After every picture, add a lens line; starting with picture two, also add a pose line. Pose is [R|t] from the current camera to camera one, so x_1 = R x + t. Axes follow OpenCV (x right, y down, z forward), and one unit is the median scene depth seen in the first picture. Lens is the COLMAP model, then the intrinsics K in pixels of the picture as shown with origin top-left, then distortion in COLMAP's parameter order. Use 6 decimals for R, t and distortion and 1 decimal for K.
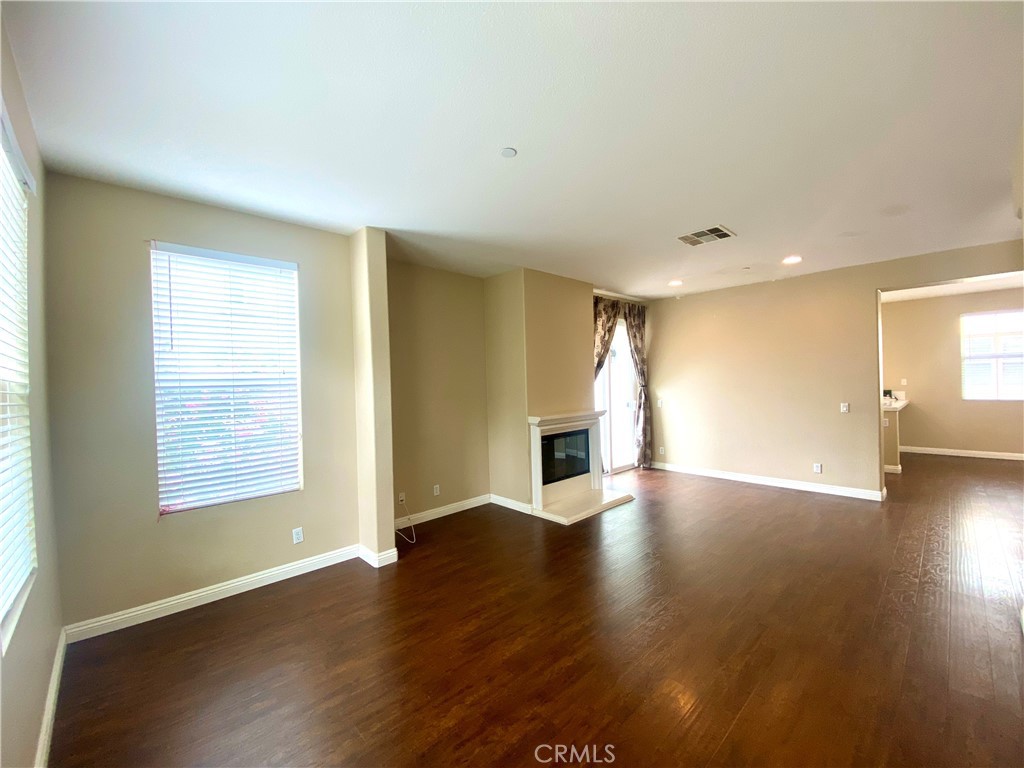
lens RADIAL K [[415.1, 0, 512.0], [0, 415.1, 384.0], [0, 0, 1]] dist [0.031905, -0.024056]
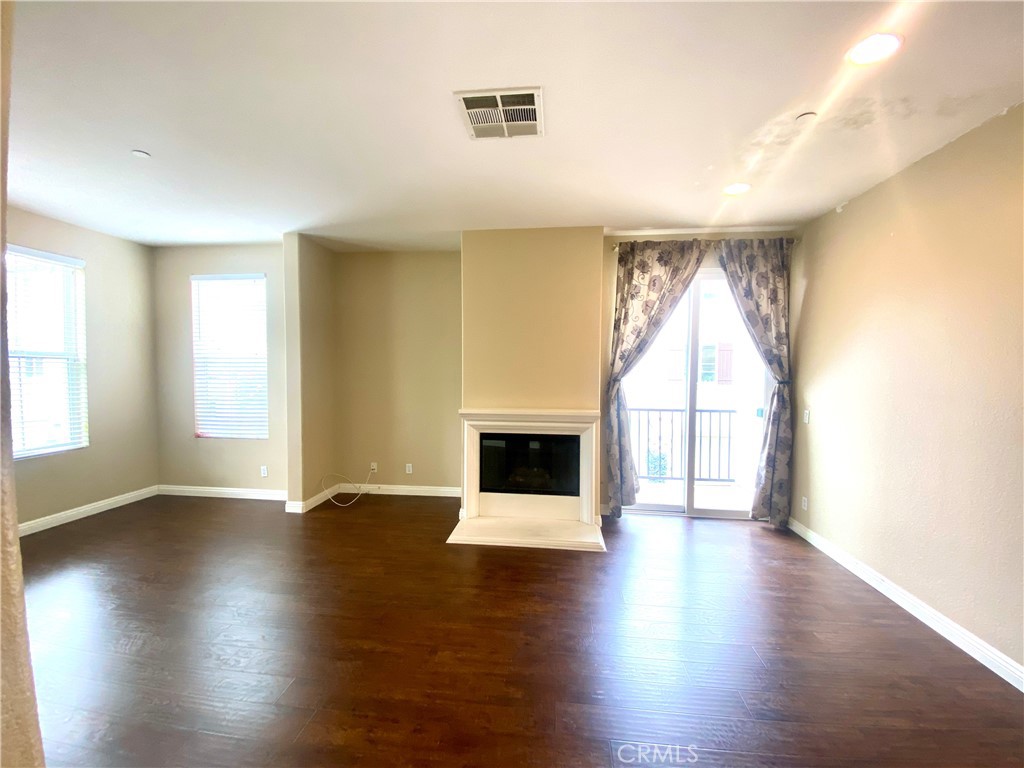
lens RADIAL K [[415.1, 0, 512.0], [0, 415.1, 384.0], [0, 0, 1]] dist [0.031905, -0.024056]
pose [[0.640863, 0.065912, -0.764820, 0.544102], [-0.026737, 0.997619, 0.063571, -0.019660], [0.767190, -0.020291, 0.641099, 0.381071]]
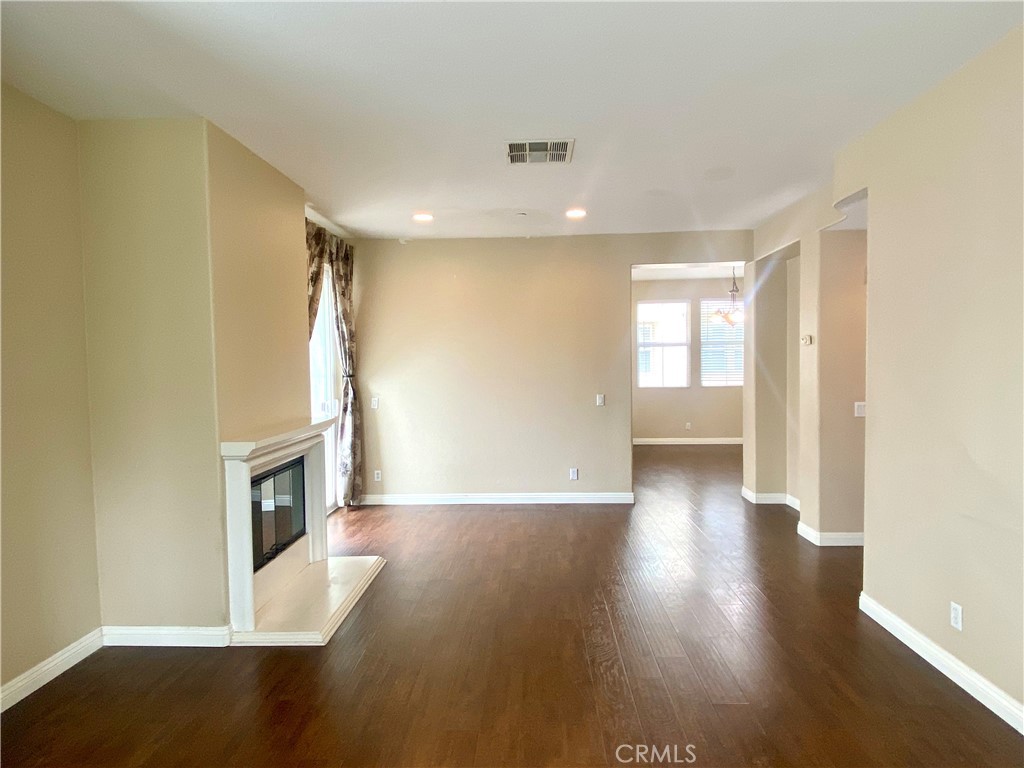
lens RADIAL K [[601.6, 0, 512.0], [0, 601.6, 384.0], [0, 0, 1]] dist [0.003169, -0.000310]
pose [[0.704338, -0.017017, 0.709661, -0.156801], [0.002819, 0.999772, 0.021175, -0.001179], [-0.709859, -0.012914, 0.704225, 0.210451]]
